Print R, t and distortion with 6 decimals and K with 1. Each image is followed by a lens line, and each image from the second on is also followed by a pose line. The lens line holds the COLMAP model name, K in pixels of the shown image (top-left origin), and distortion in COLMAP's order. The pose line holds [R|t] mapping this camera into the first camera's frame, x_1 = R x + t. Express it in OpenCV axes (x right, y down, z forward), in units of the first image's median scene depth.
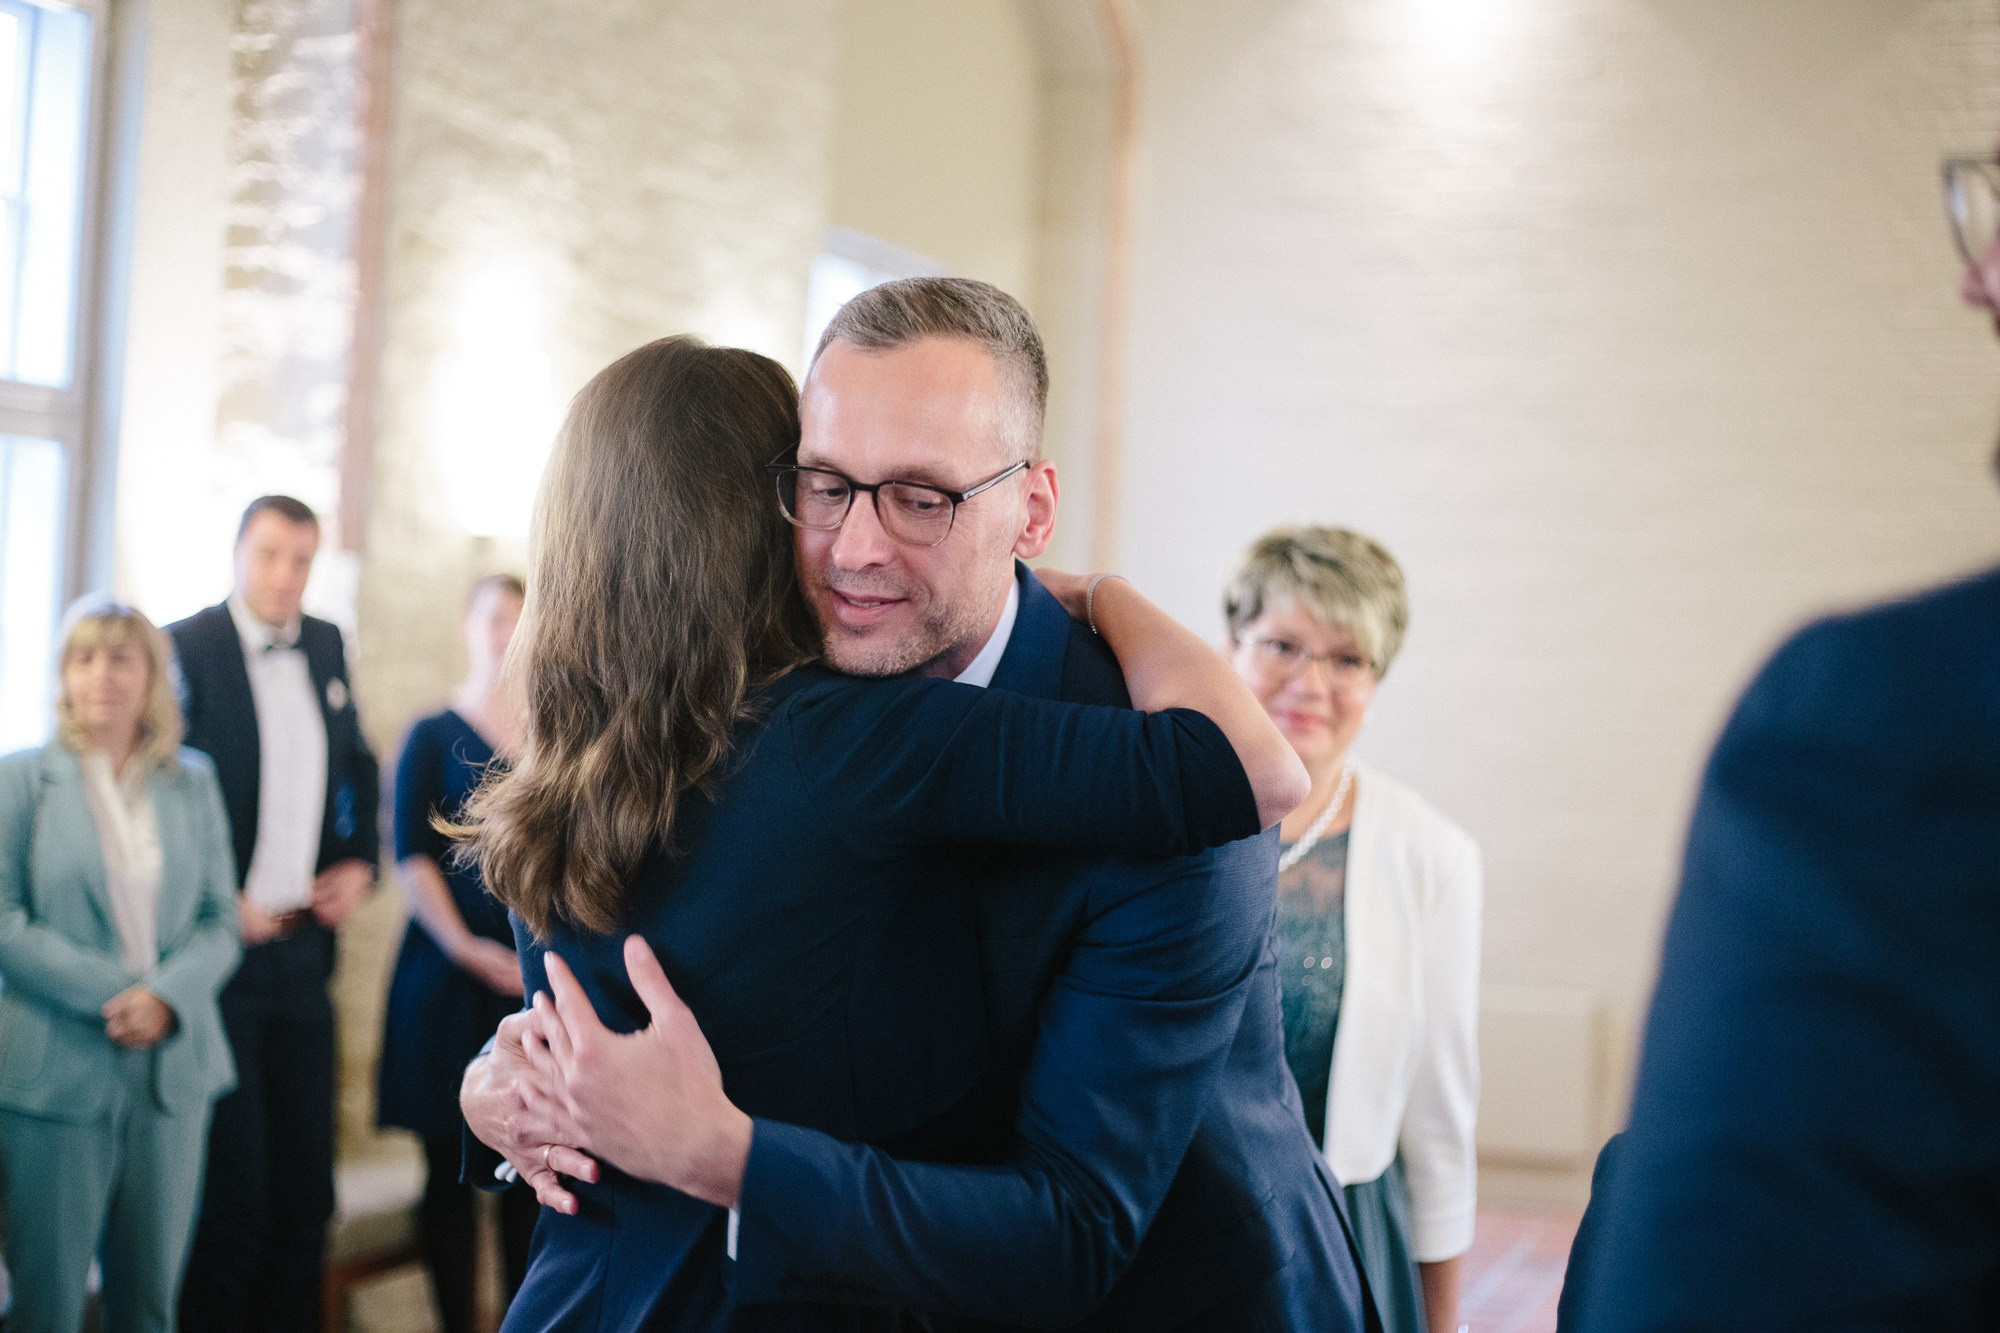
lens RADIAL K [[2880.1, 0, 1000.0], [0, 2880.1, 666.5], [0, 0, 1]] dist [-0.099757, -0.044295]
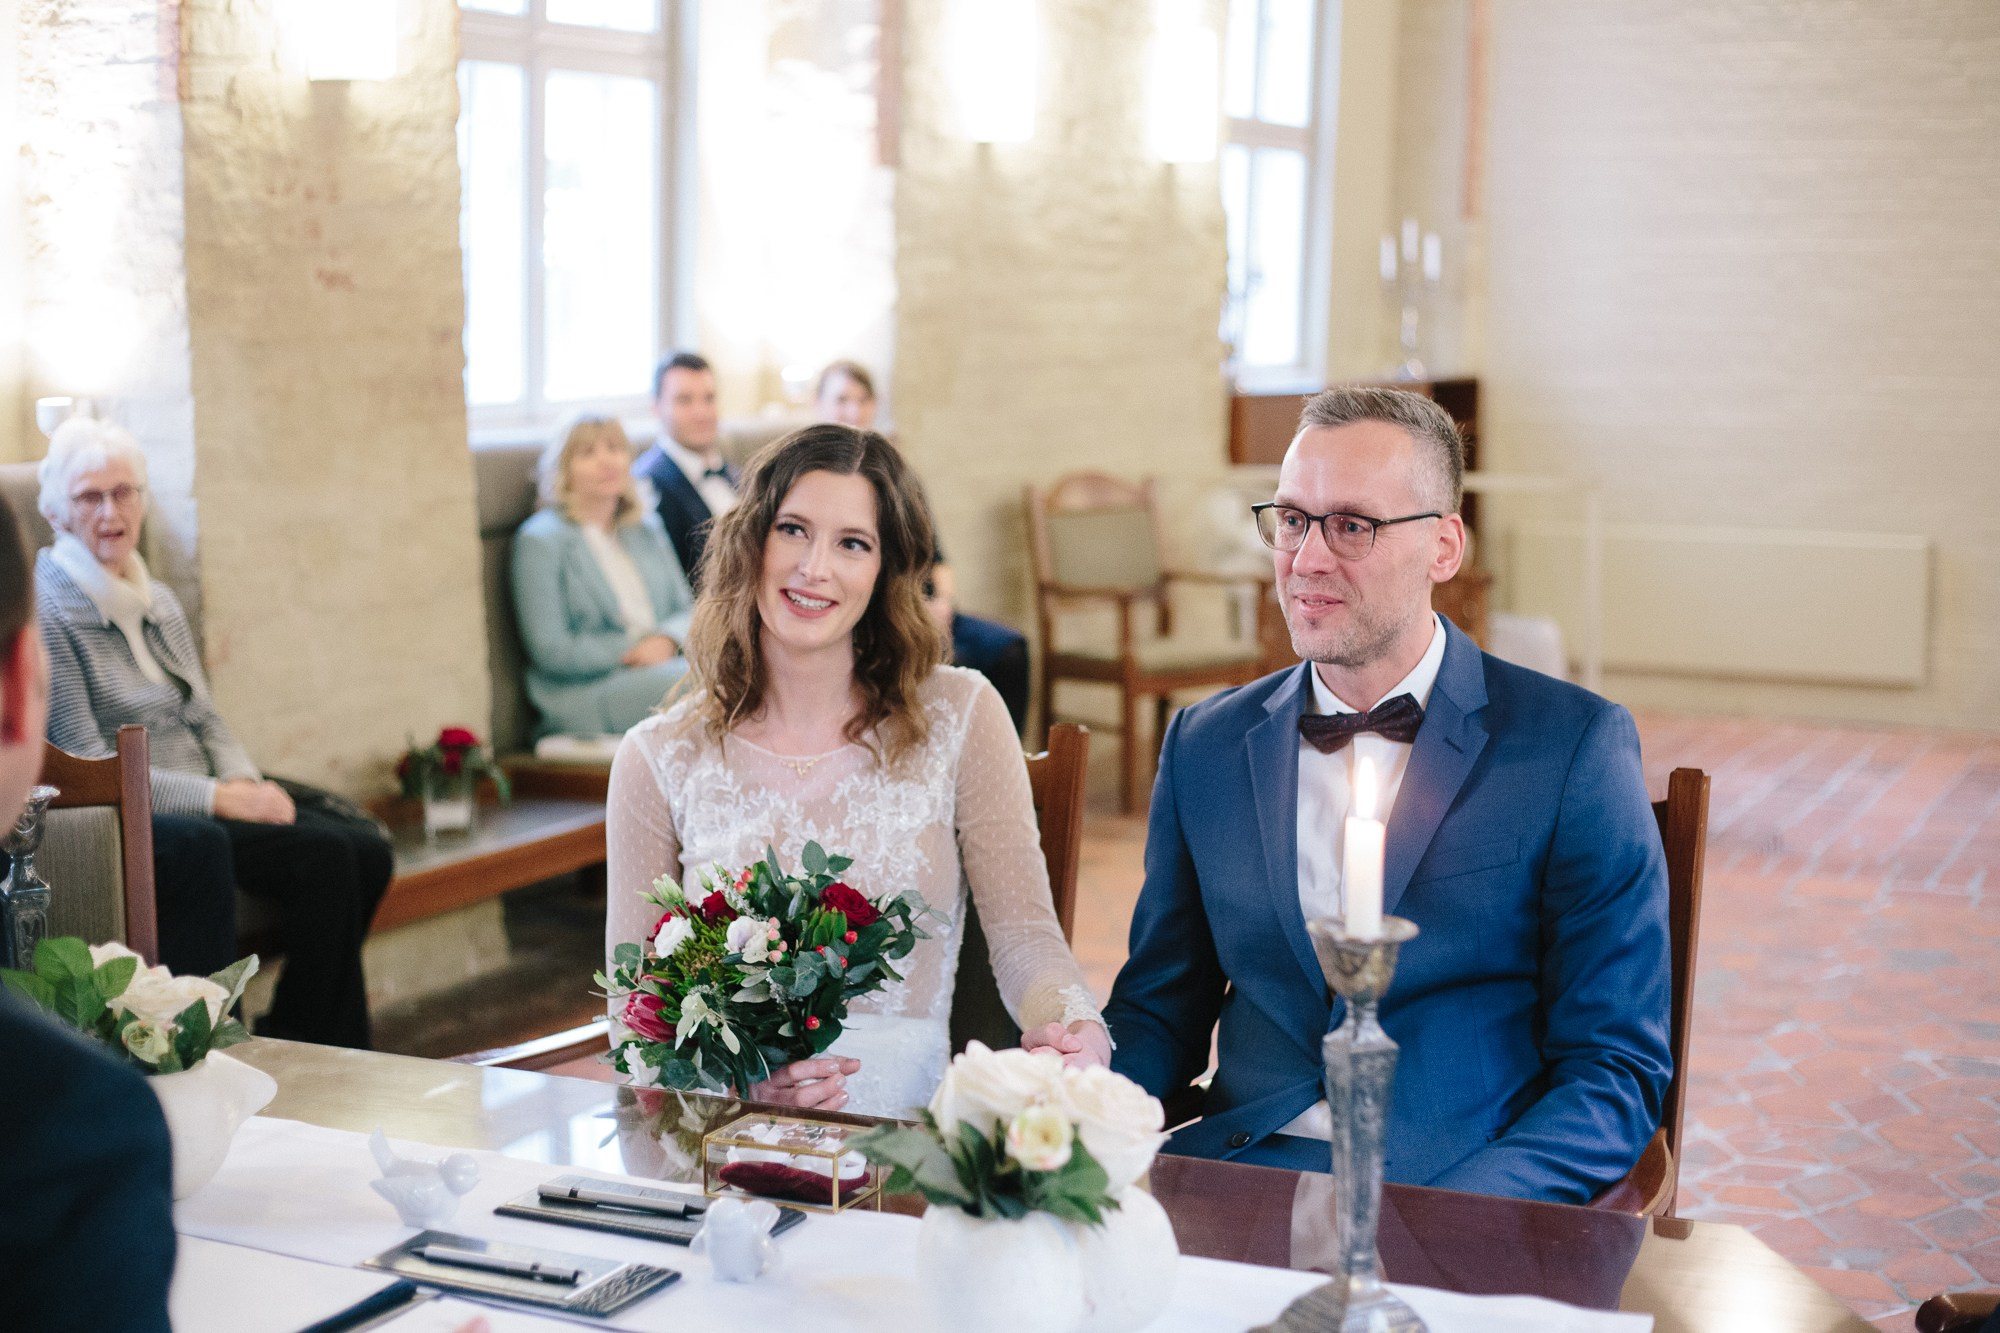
lens RADIAL K [[2880.1, 0, 1000.0], [0, 2880.1, 666.5], [0, 0, 1]] dist [-0.099757, -0.044295]
pose [[0.994262, -0.013314, -0.106139, -0.053243], [0.027950, 0.990090, 0.137622, 0.005381], [0.103255, -0.139799, 0.984781, -0.213964]]
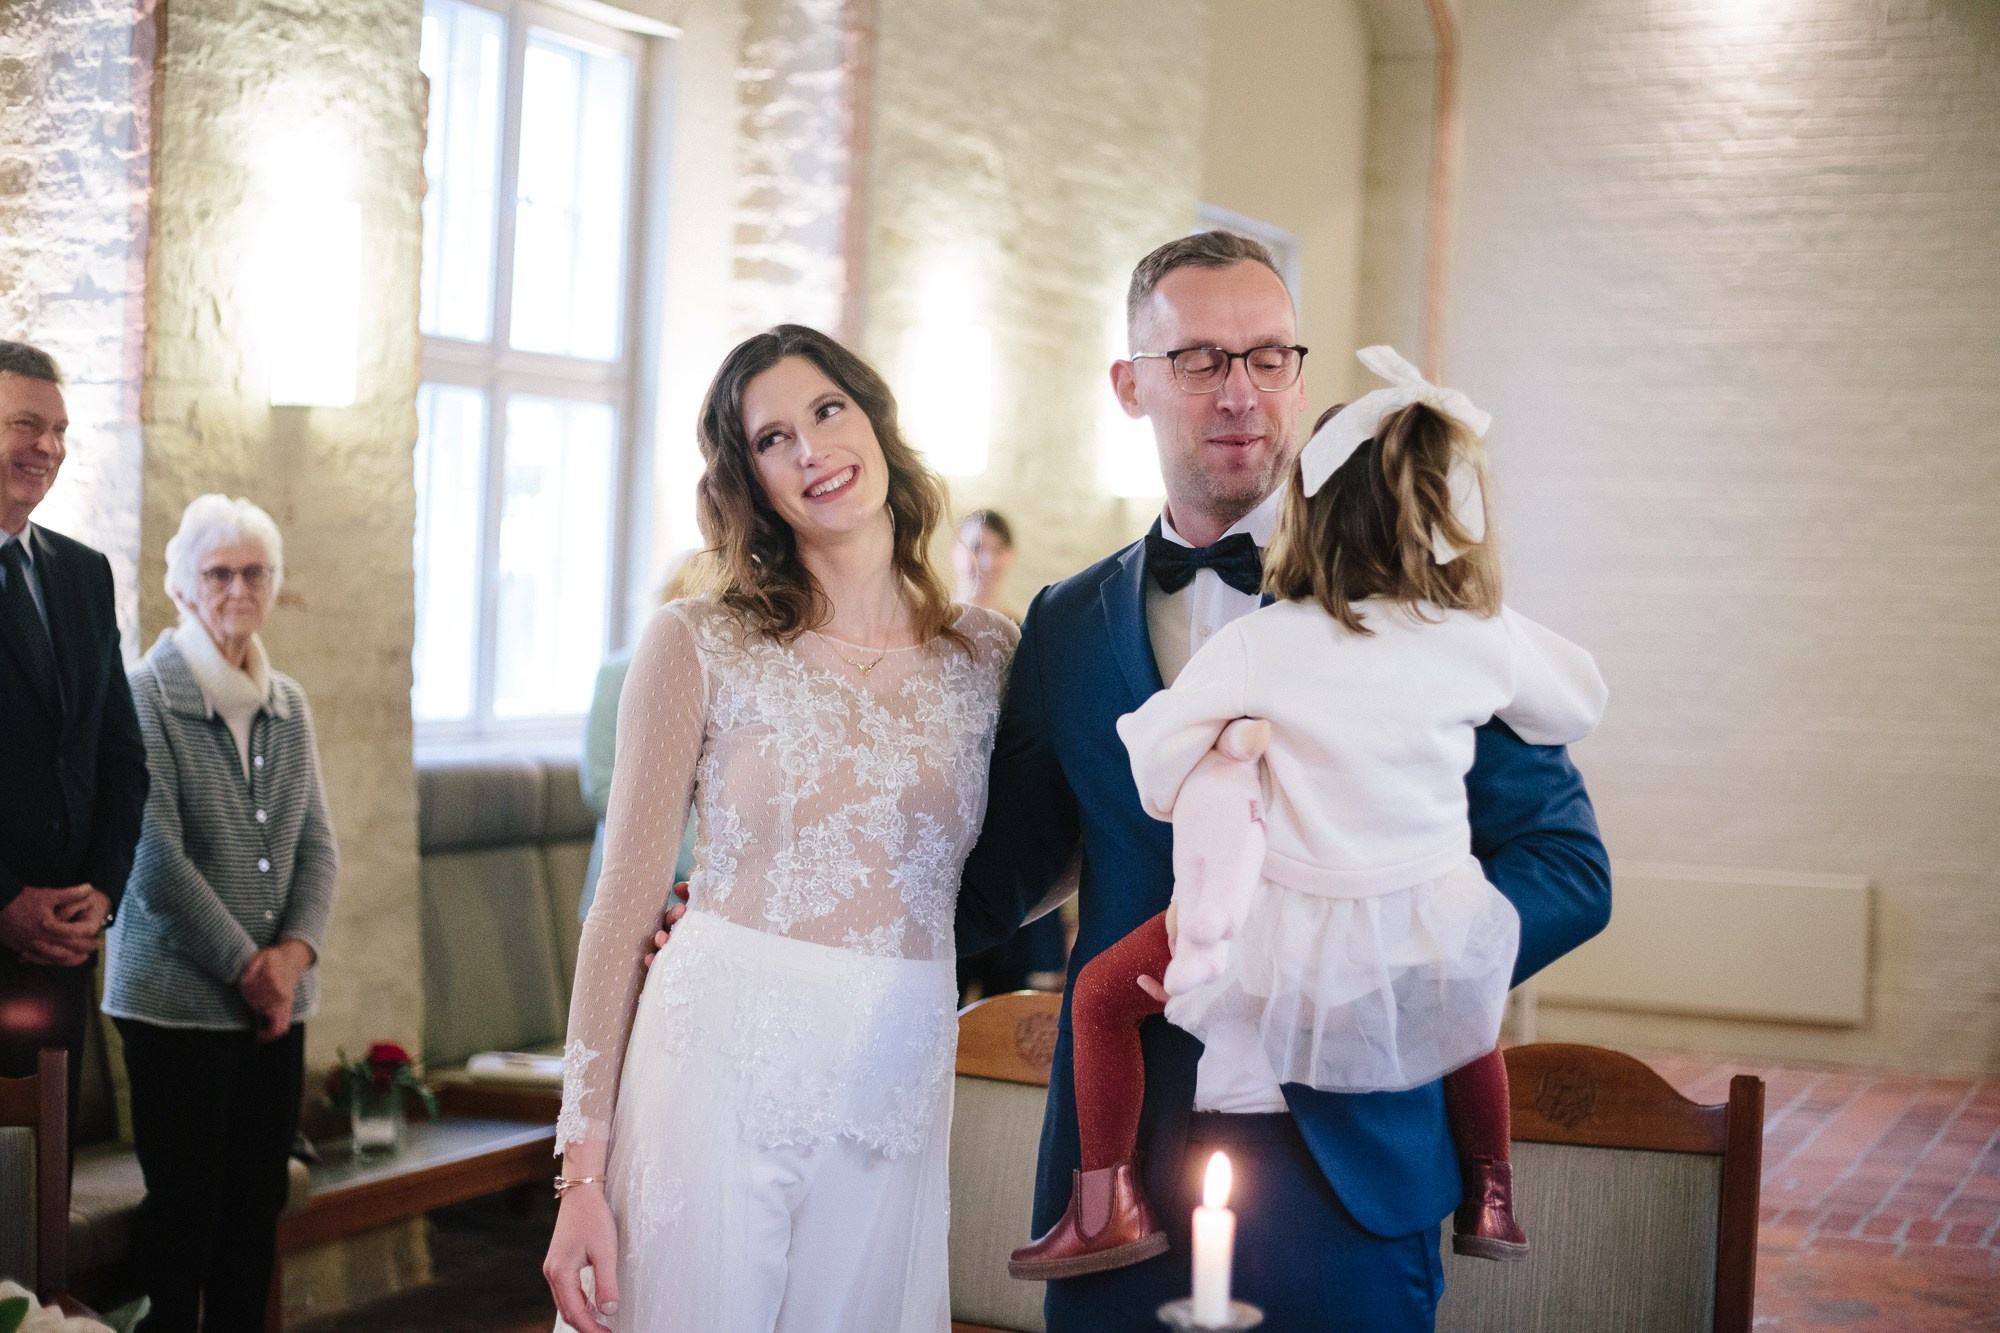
lens RADIAL K [[2880.1, 0, 1000.0], [0, 2880.1, 666.5], [0, 0, 1]] dist [-0.099757, -0.044295]
pose [[0.995621, 0.002244, -0.093450, -0.041912], [0.000740, 0.999491, 0.031889, -0.004413], [0.093474, -0.031819, 0.995113, -0.224973]]
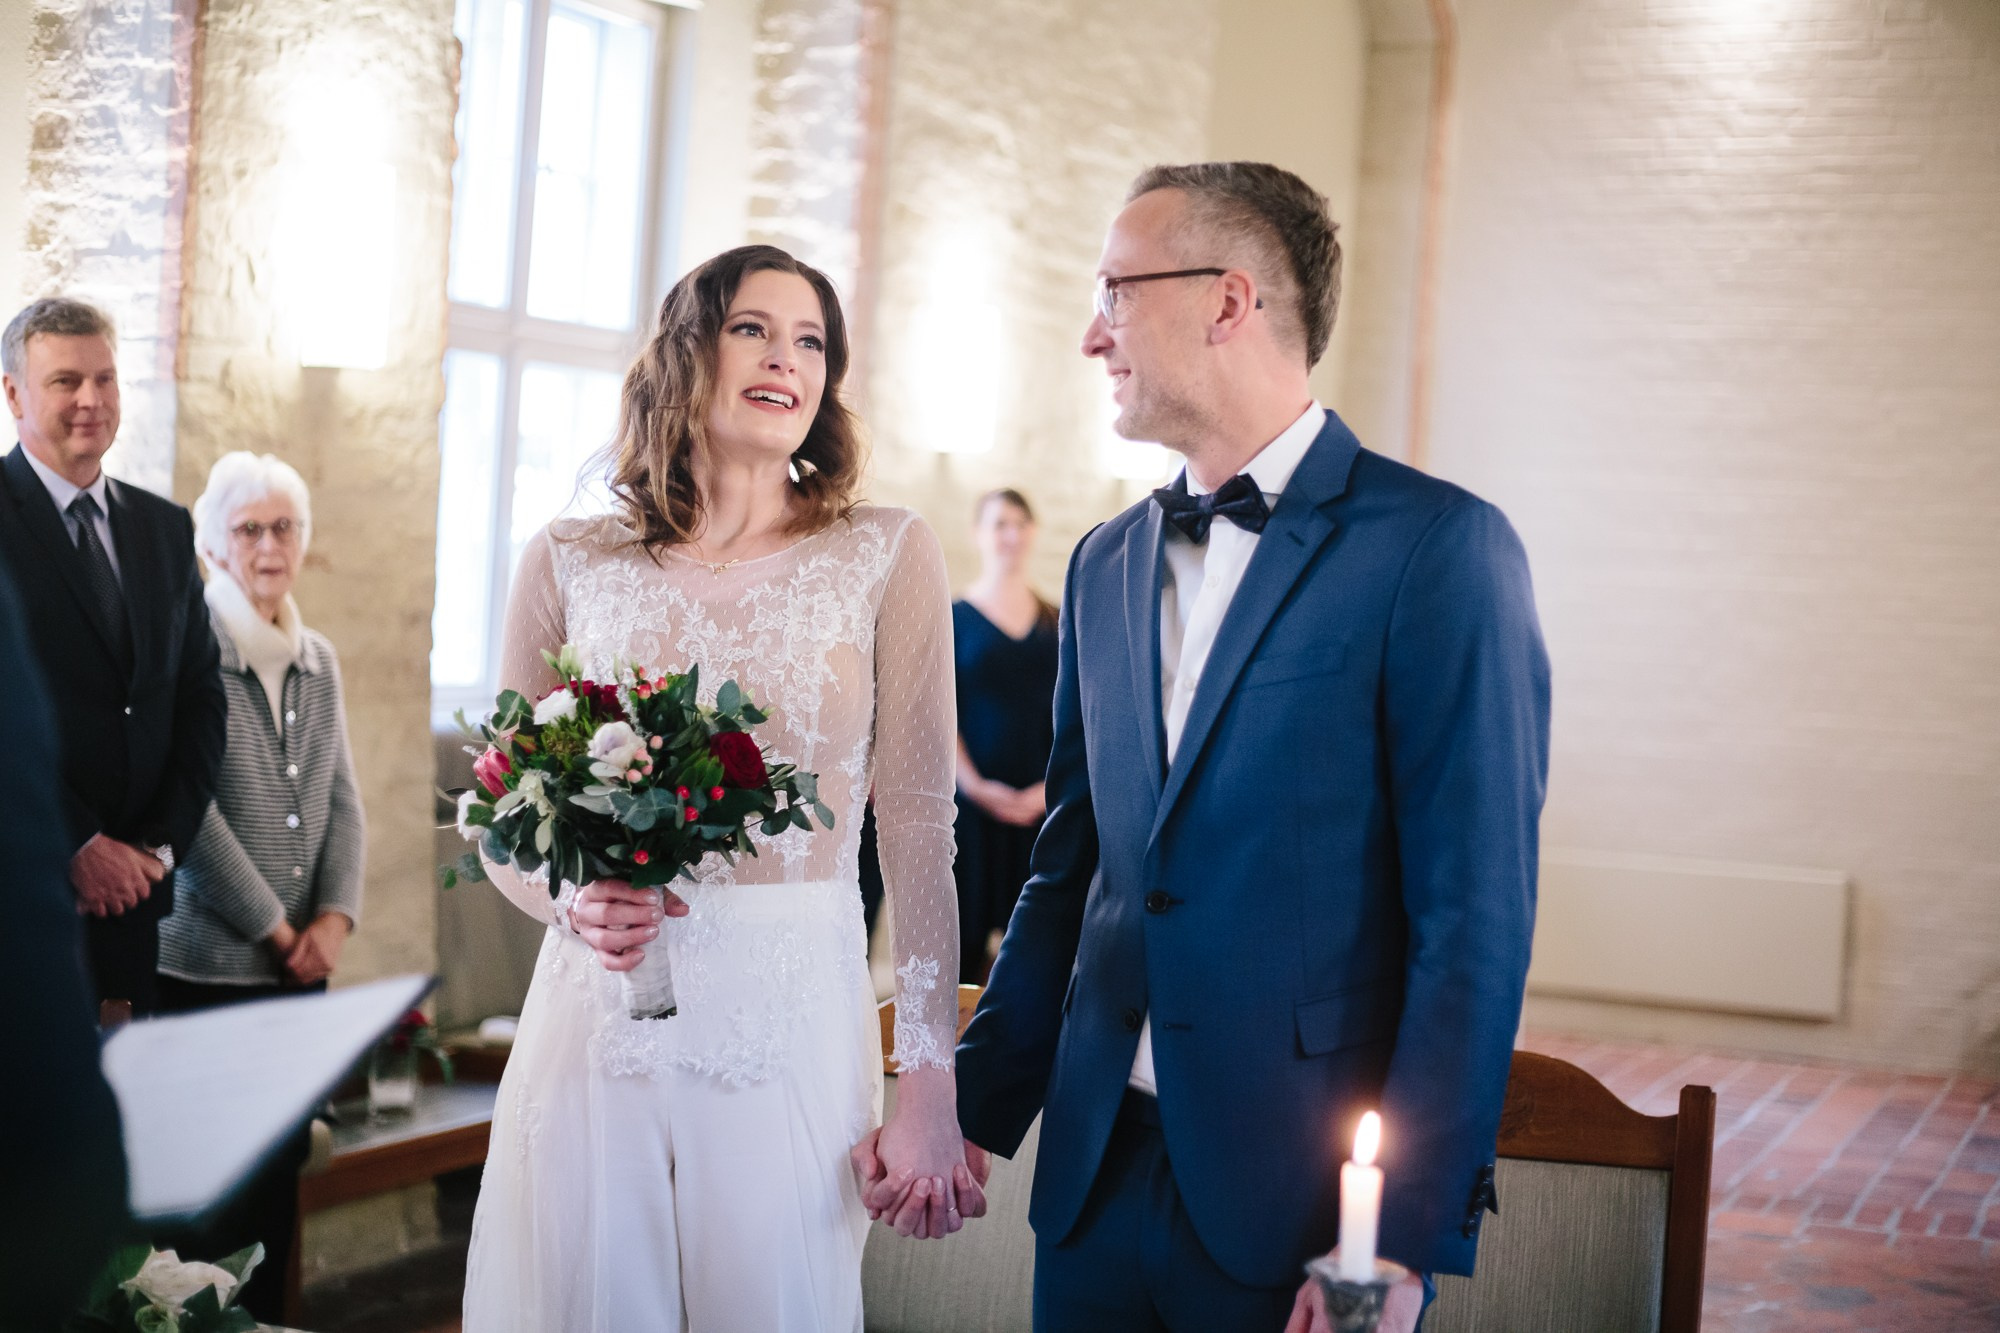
lens RADIAL K [[2880.1, 0, 1000.0], [0, 2880.1, 666.5], [0, 0, 1]] dist [-0.099757, -0.044295]
pose [[0.996746, 0.023429, -0.077127, -0.063557], [-0.020550, 0.999069, 0.037920, -0.002225], [0.077944, -0.036211, 0.996300, -0.231356]]
